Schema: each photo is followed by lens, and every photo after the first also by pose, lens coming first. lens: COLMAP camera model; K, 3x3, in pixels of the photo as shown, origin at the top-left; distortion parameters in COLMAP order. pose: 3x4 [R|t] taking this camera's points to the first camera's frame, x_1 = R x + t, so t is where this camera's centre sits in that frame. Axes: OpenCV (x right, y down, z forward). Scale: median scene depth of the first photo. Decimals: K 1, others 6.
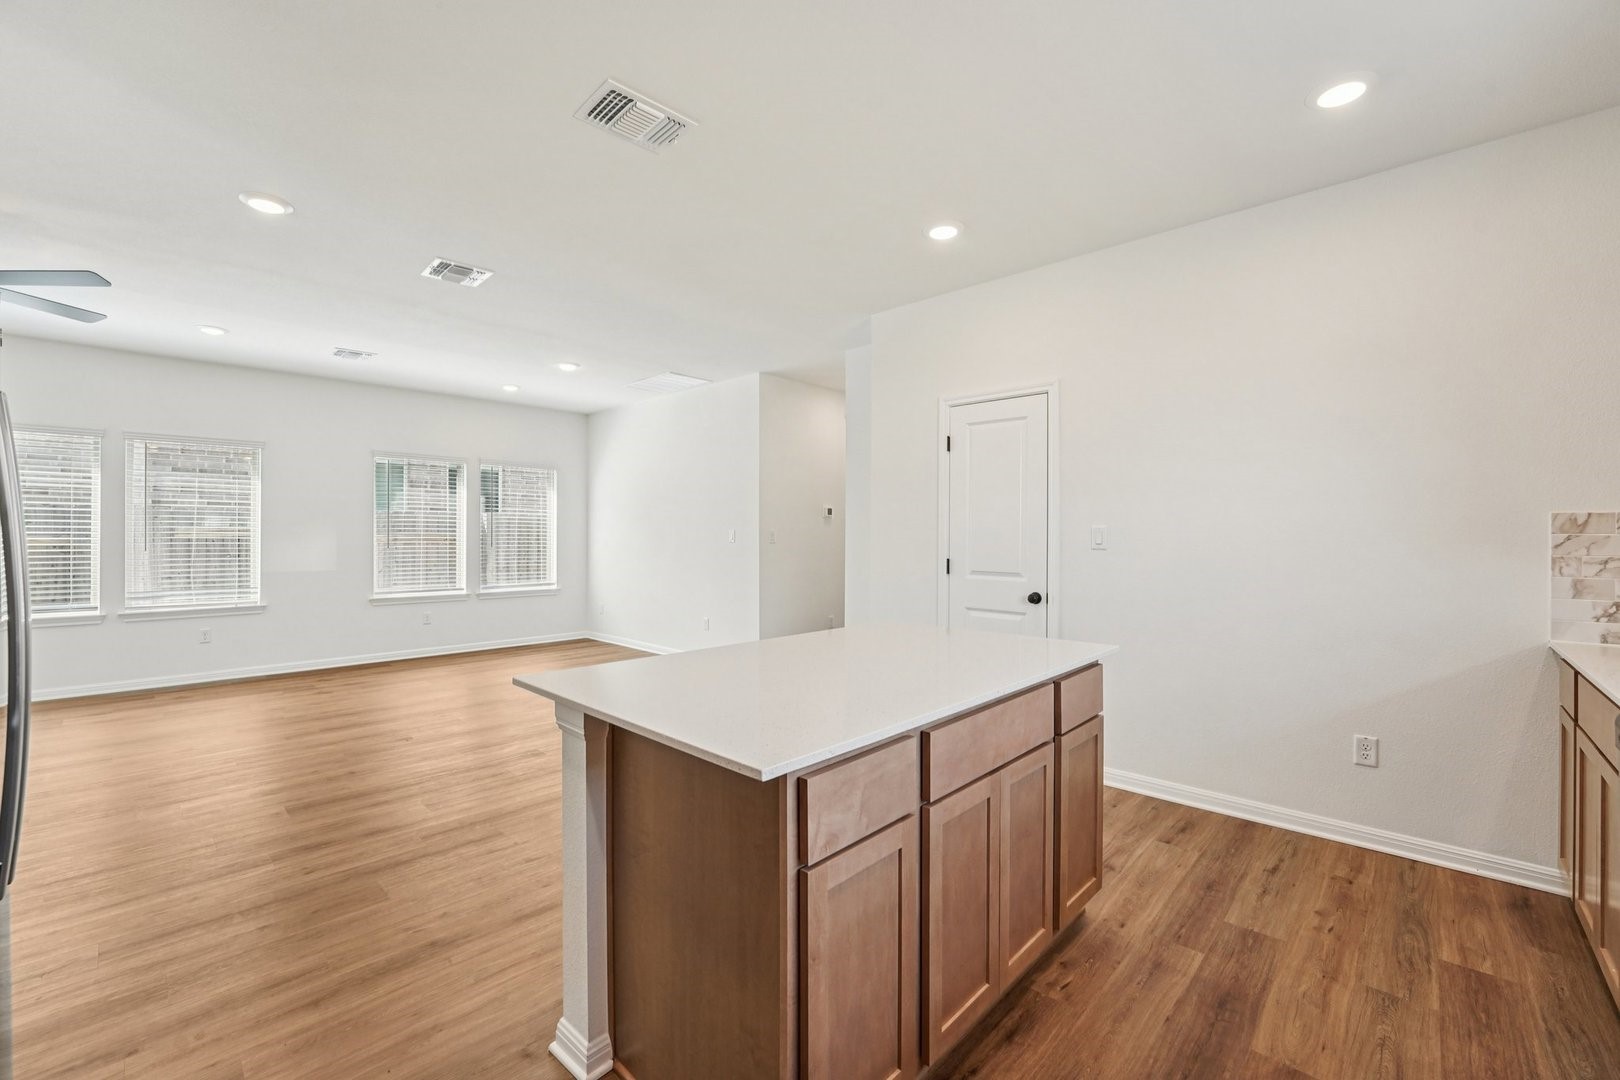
lens RADIAL K [[666.0, 0, 805.3], [0, 666.0, 532.9], [0, 0, 1]] dist [-0.021791, -0.000034]
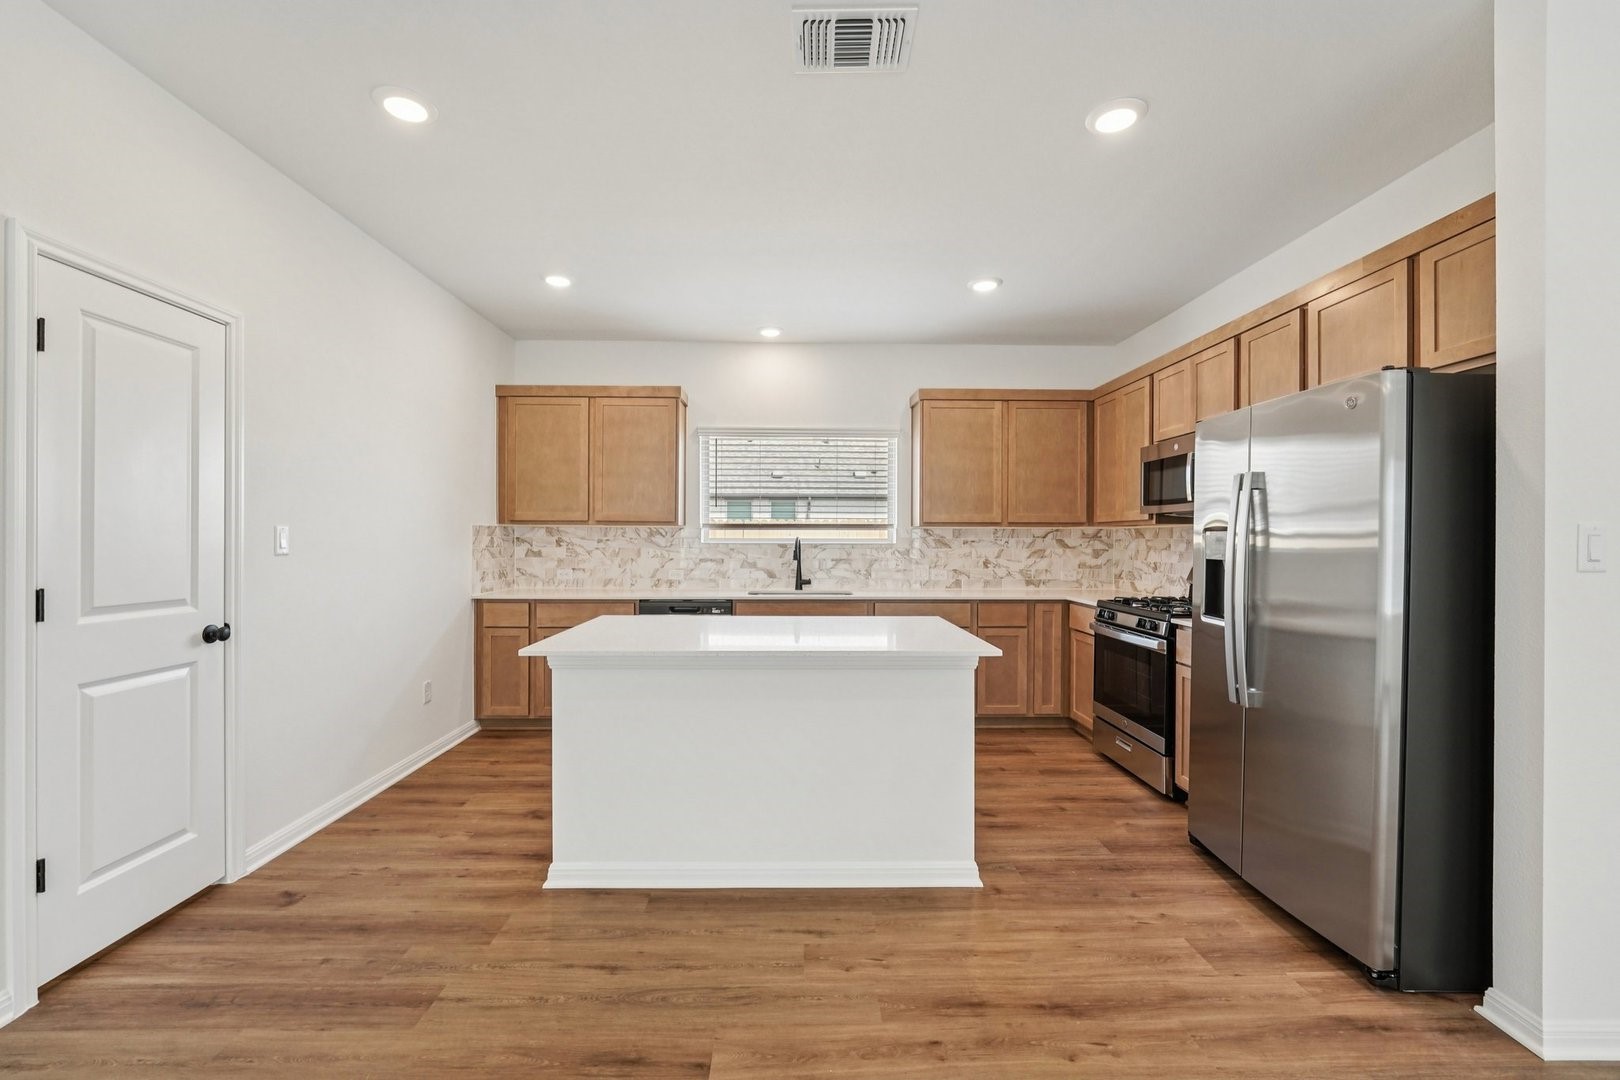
lens RADIAL K [[660.7, 0, 802.3], [0, 660.7, 538.9], [0, 0, 1]] dist [-0.014133, 0.000424]
pose [[-0.708071, -0.003225, 0.706134, -0.473365], [-0.005311, 0.999986, -0.000758, 0.002760], [-0.706122, -0.004287, -0.708078, 0.966079]]
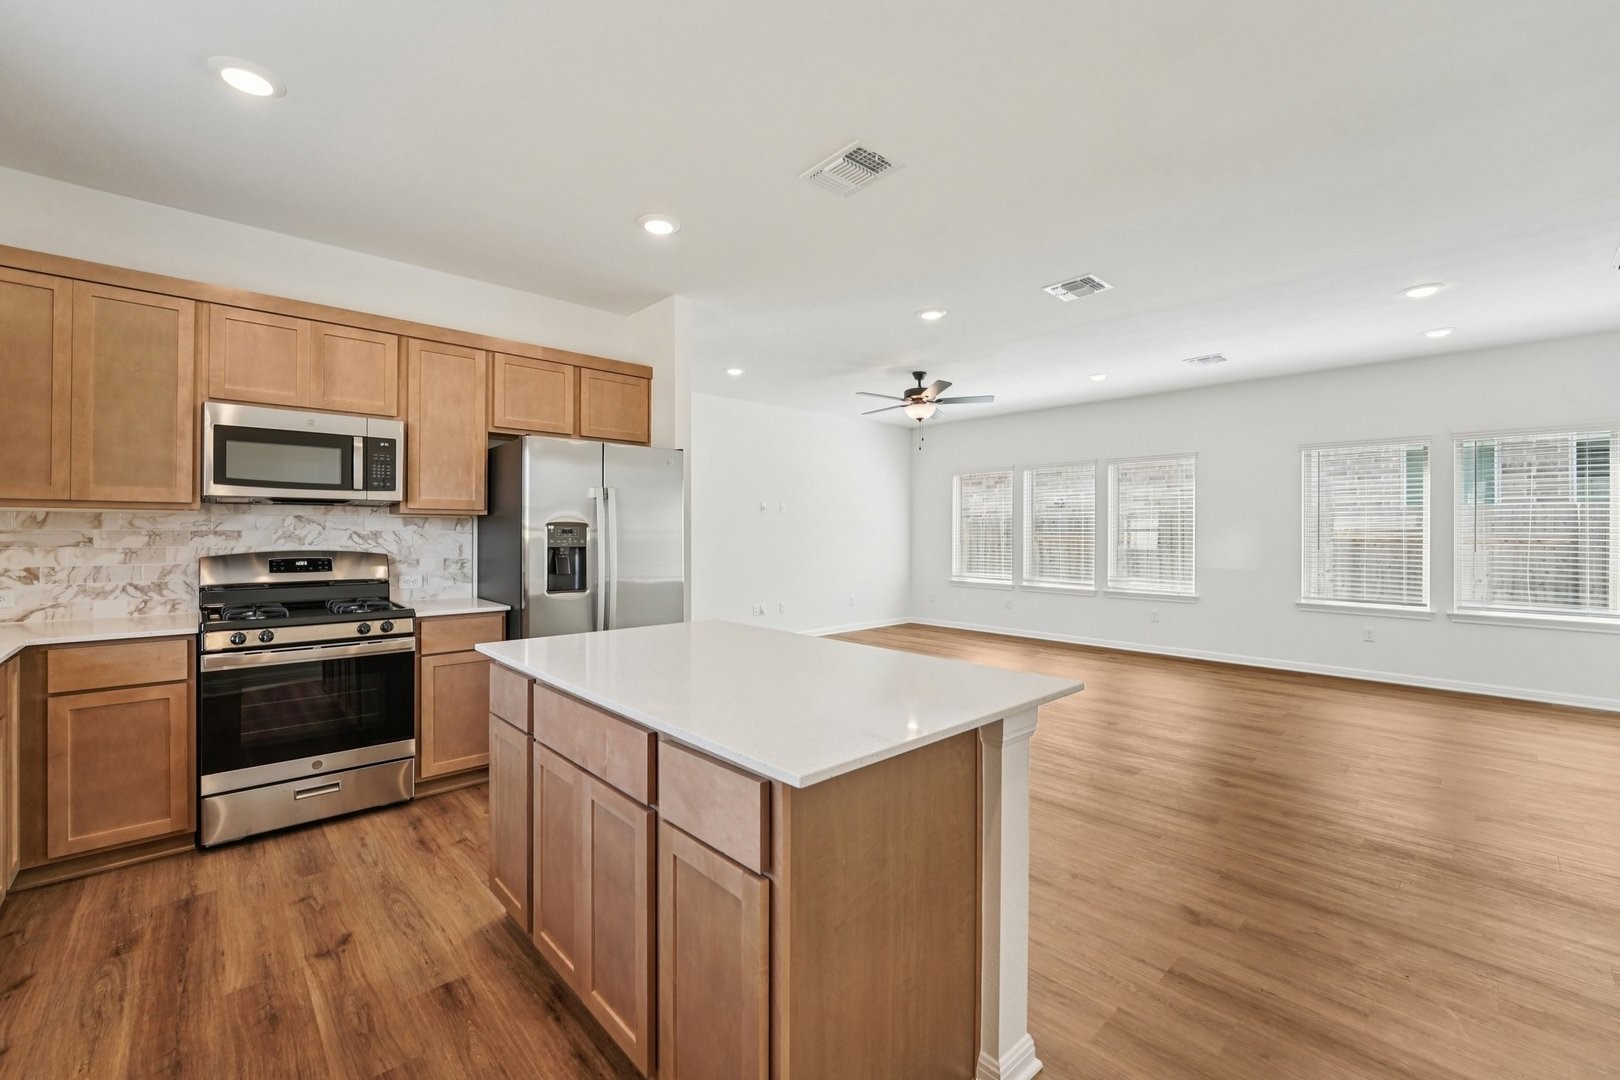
lens RADIAL K [[664.8, 0, 802.8], [0, 664.8, 536.2], [0, 0, 1]] dist [-0.015055, 0.000361]
pose [[-0.060117, 0.003840, -0.998184, 0.527281], [-0.000497, 0.999992, 0.003877, 0.002625], [0.998191, 0.000730, -0.060115, 0.584475]]
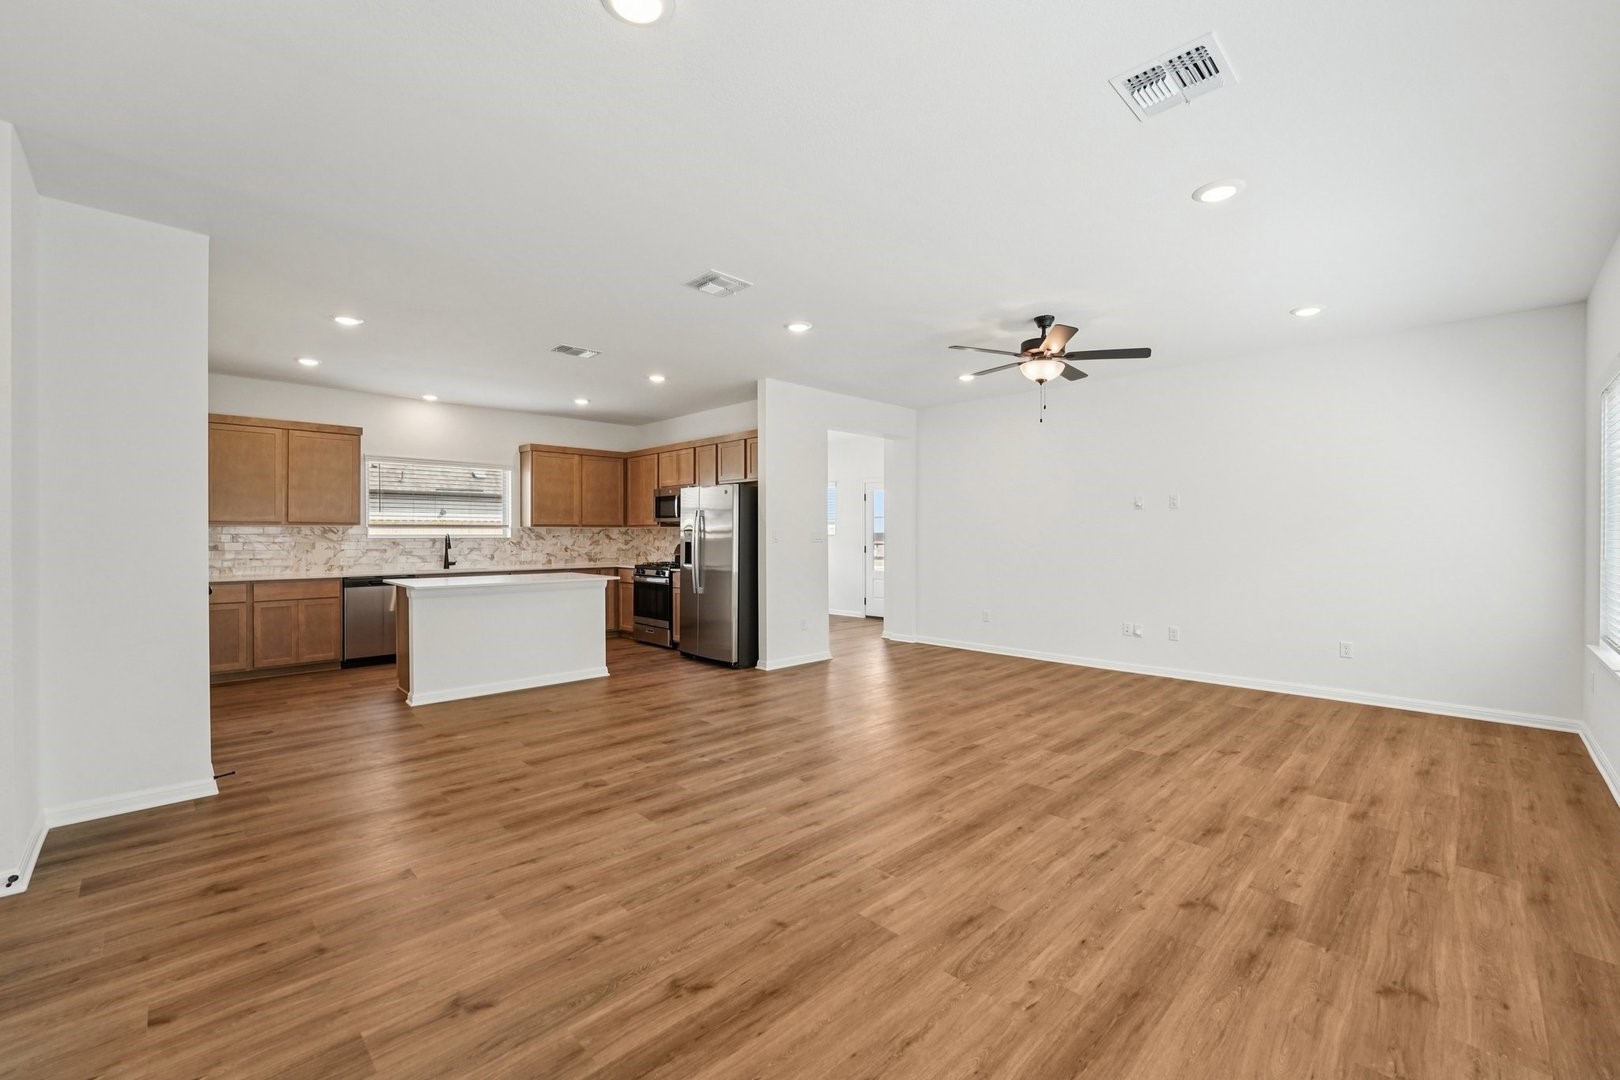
lens RADIAL K [[664.8, 0, 802.8], [0, 664.8, 536.2], [0, 0, 1]] dist [-0.015055, 0.000361]
pose [[-0.999528, -0.000234, 0.030725, -0.651604], [-0.000213, 1.000000, 0.000685, 0.004314], [-0.030725, 0.000678, -0.999528, 1.921462]]
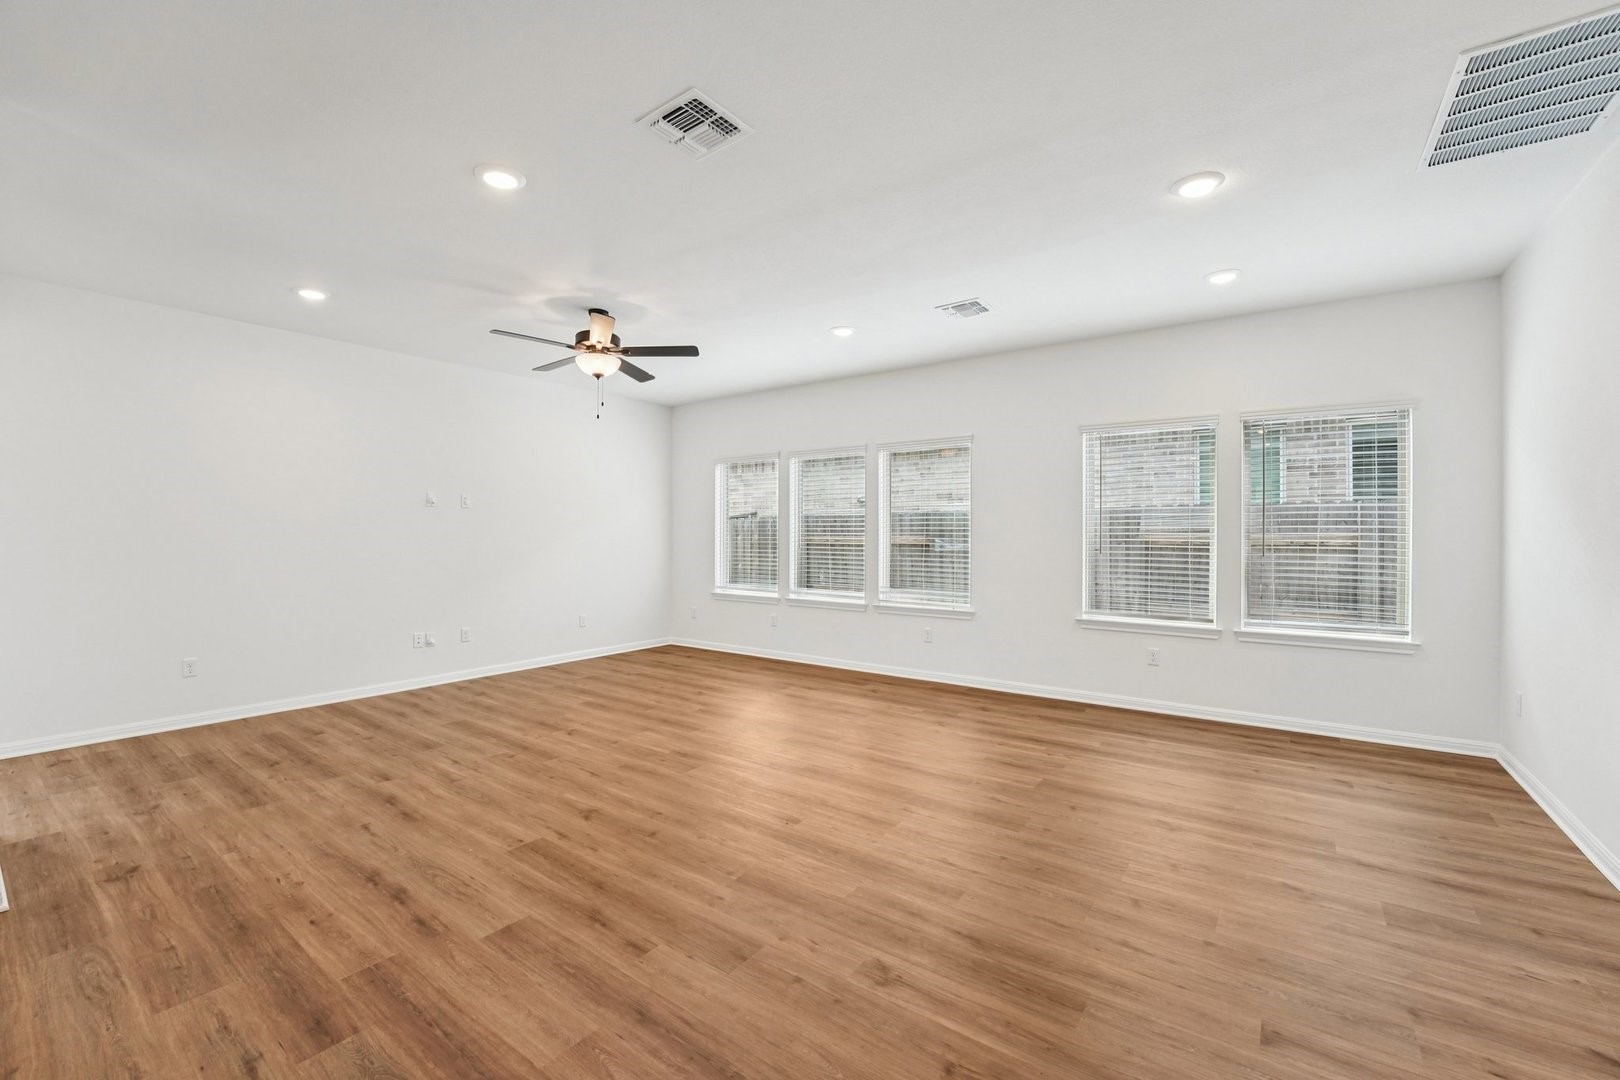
lens RADIAL K [[664.9, 0, 803.3], [0, 664.9, 540.3], [0, 0, 1]] dist [-0.025100, 0.001105]
pose [[0.129940, 0.007550, -0.991493, 0.112190], [0.000452, 0.999970, 0.007674, 0.002507], [0.991522, -0.001445, 0.129933, 0.958127]]
